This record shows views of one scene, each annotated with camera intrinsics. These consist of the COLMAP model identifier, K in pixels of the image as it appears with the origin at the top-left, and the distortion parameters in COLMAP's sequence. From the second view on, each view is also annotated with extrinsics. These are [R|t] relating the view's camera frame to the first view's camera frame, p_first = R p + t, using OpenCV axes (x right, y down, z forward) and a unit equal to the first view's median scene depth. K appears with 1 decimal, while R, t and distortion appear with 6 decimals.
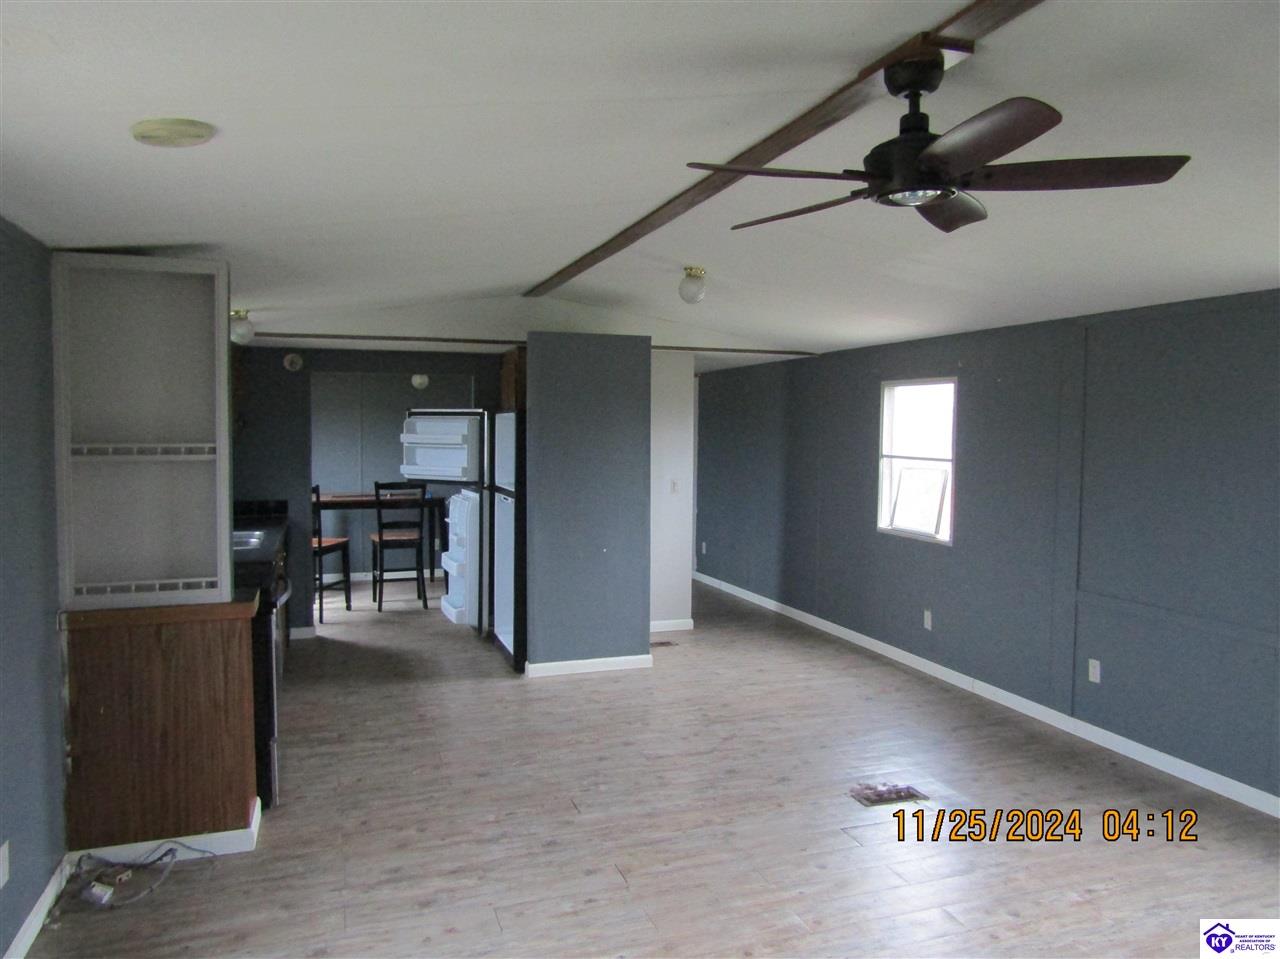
lens RADIAL K [[908.7, 0, 640.0], [0, 908.7, 479.5], [0, 0, 1]] dist [-0.008640, -0.003845]
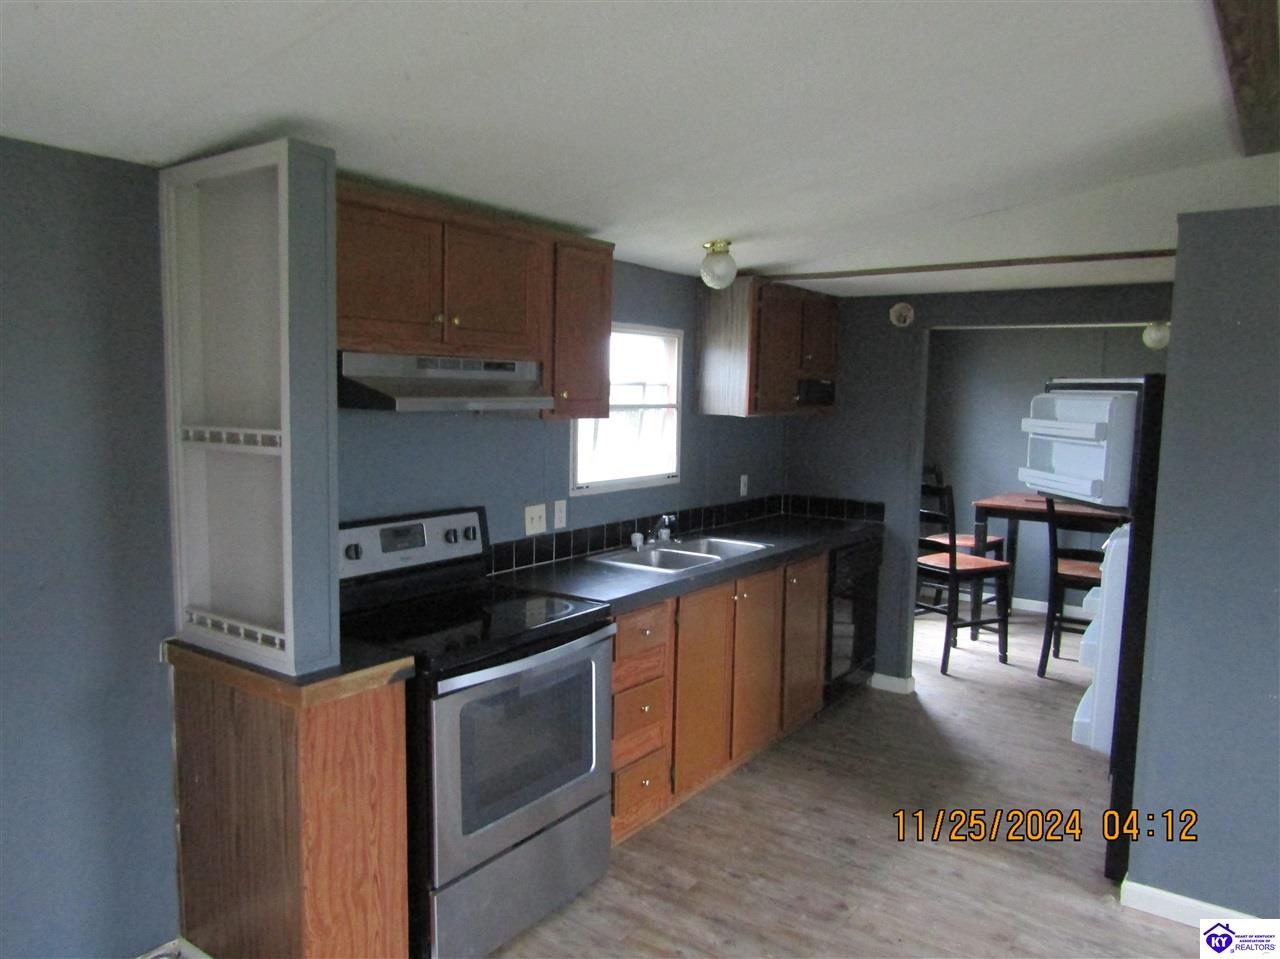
lens RADIAL K [[908.7, 0, 640.0], [0, 908.7, 479.5], [0, 0, 1]] dist [-0.008640, -0.003845]
pose [[0.572244, 0.084946, -0.815672, 0.137096], [-0.061156, 0.996272, 0.060850, -0.039874], [0.817800, 0.015062, 0.575305, 0.559867]]
